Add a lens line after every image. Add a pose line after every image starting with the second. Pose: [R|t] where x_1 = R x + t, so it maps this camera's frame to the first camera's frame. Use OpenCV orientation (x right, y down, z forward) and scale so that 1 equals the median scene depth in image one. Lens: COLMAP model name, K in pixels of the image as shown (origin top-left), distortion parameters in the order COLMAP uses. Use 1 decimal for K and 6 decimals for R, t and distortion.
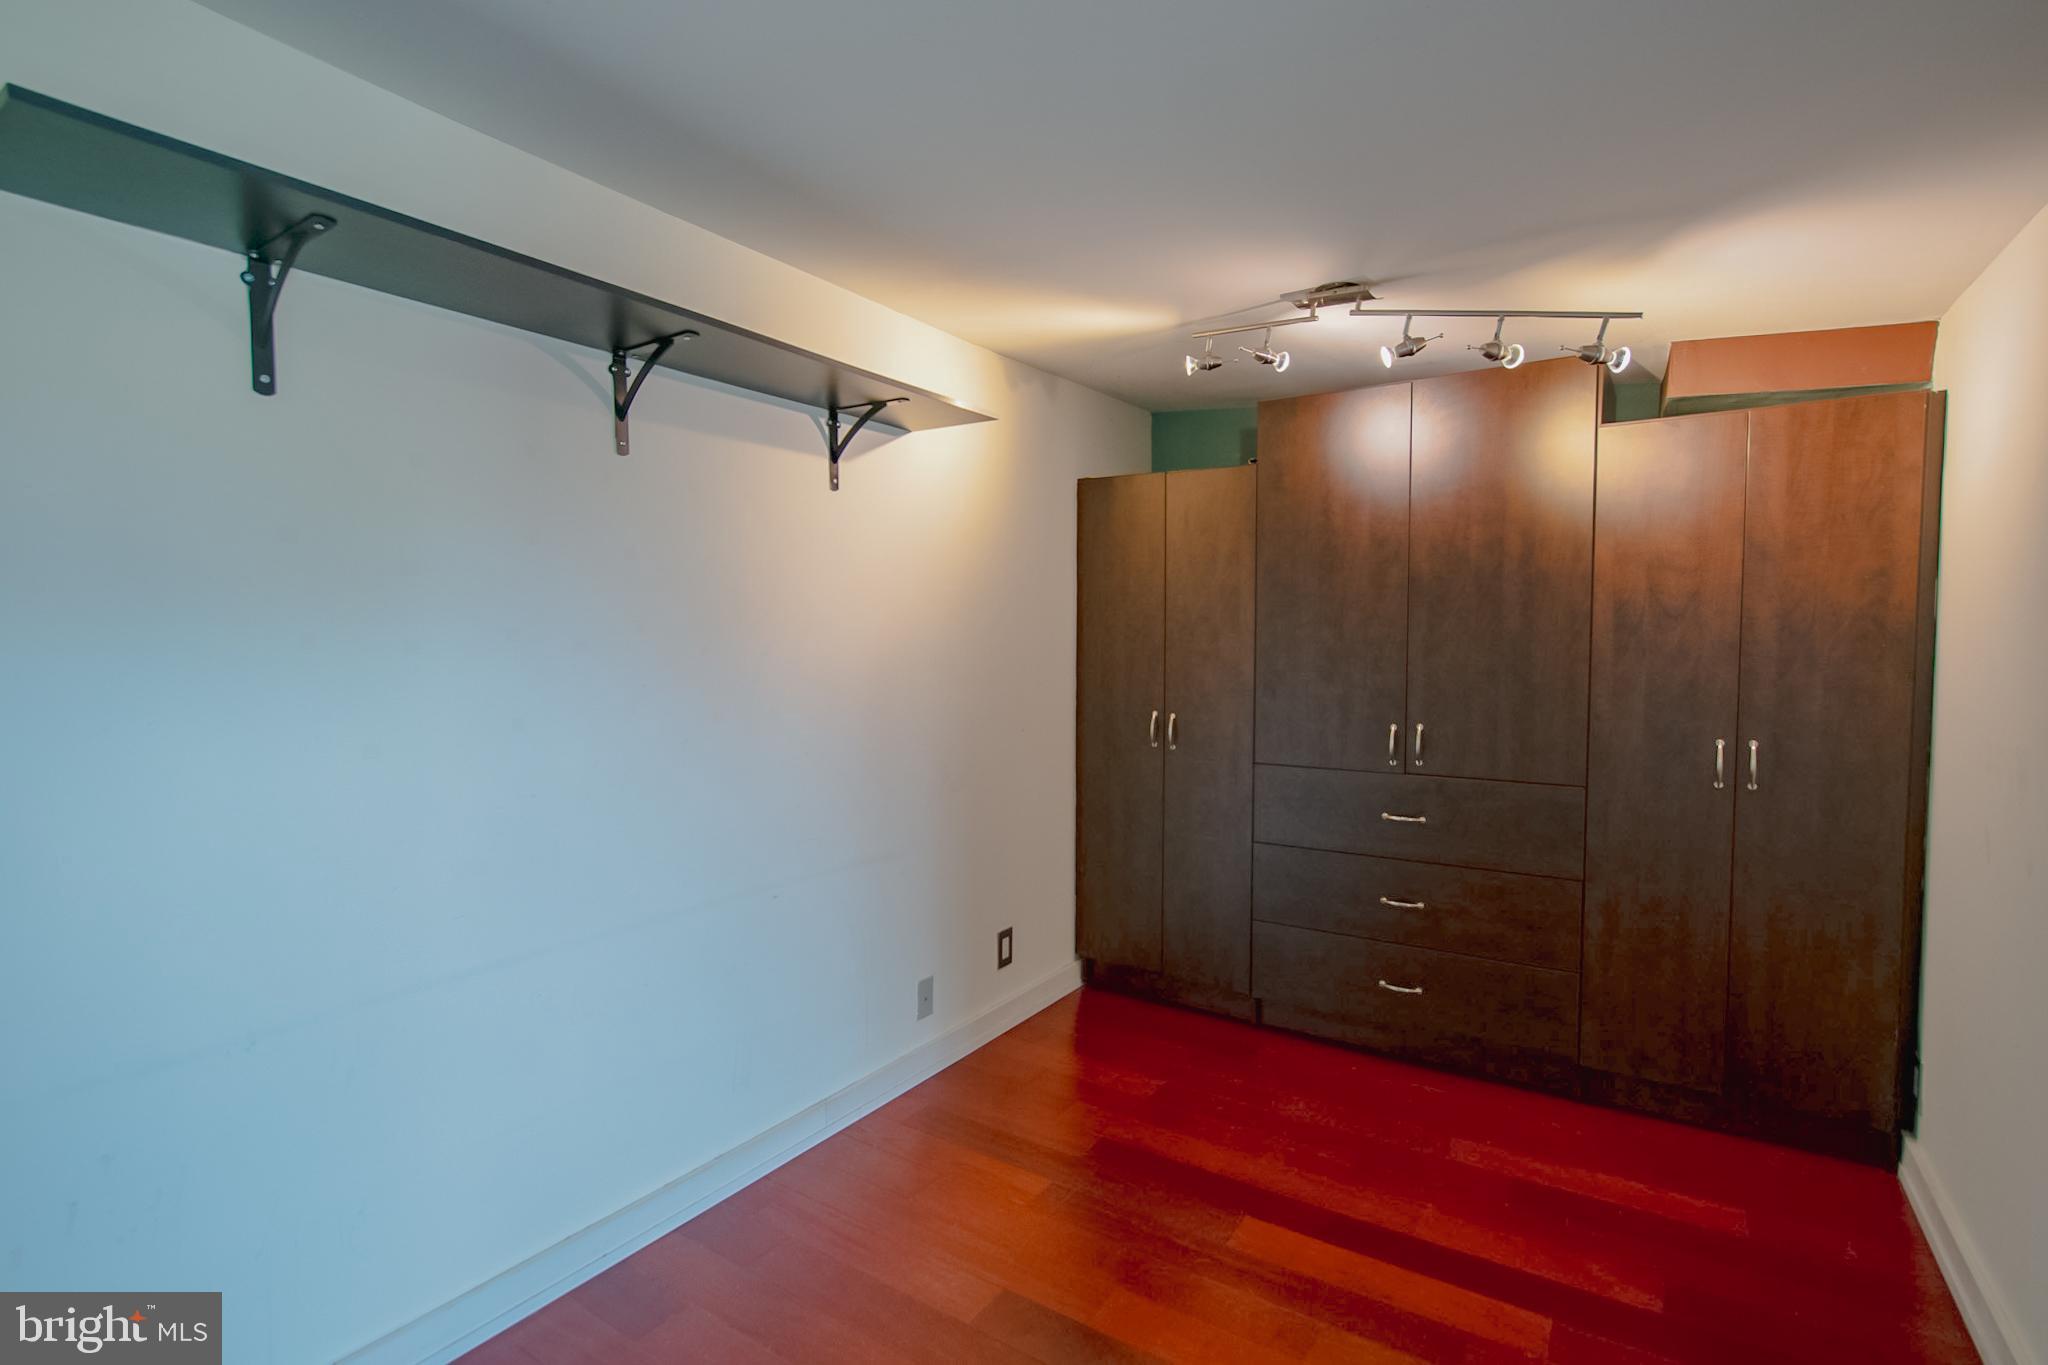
lens RADIAL K [[943.4, 0, 1013.3], [0, 943.4, 665.3], [0, 0, 1]] dist [-0.001191, 0.000051]
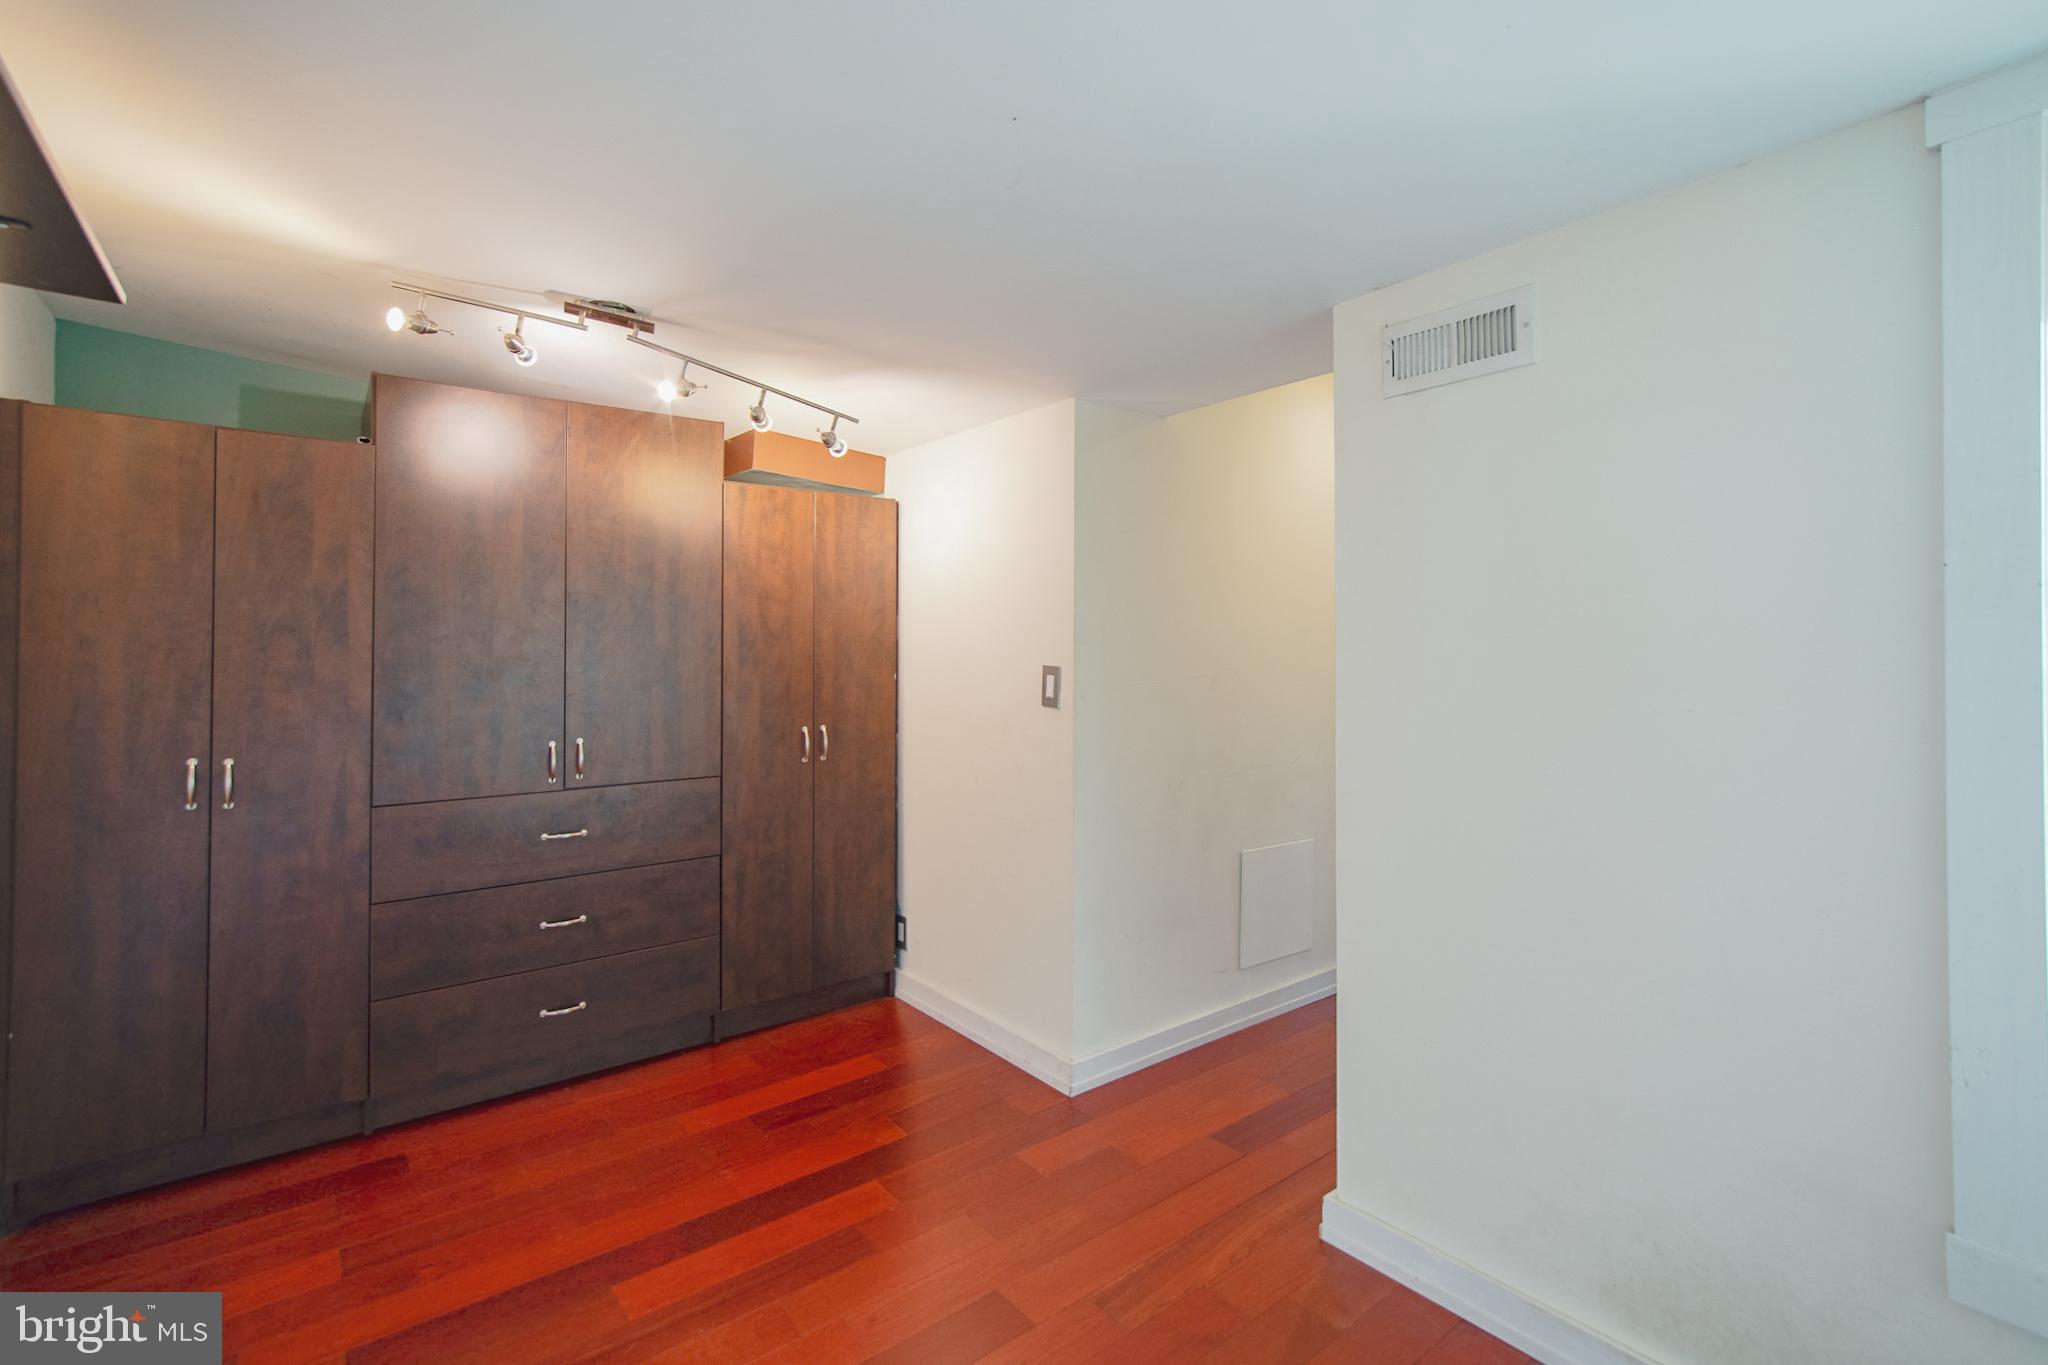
lens RADIAL K [[913.7, 0, 1019.0], [0, 913.7, 625.8], [0, 0, 1]] dist [0.000200, 0.000087]
pose [[0.335166, 0.024205, 0.941848, -0.376830], [0.029321, 0.998918, -0.036105, -0.010287], [-0.941703, 0.039717, 0.334093, 0.245652]]
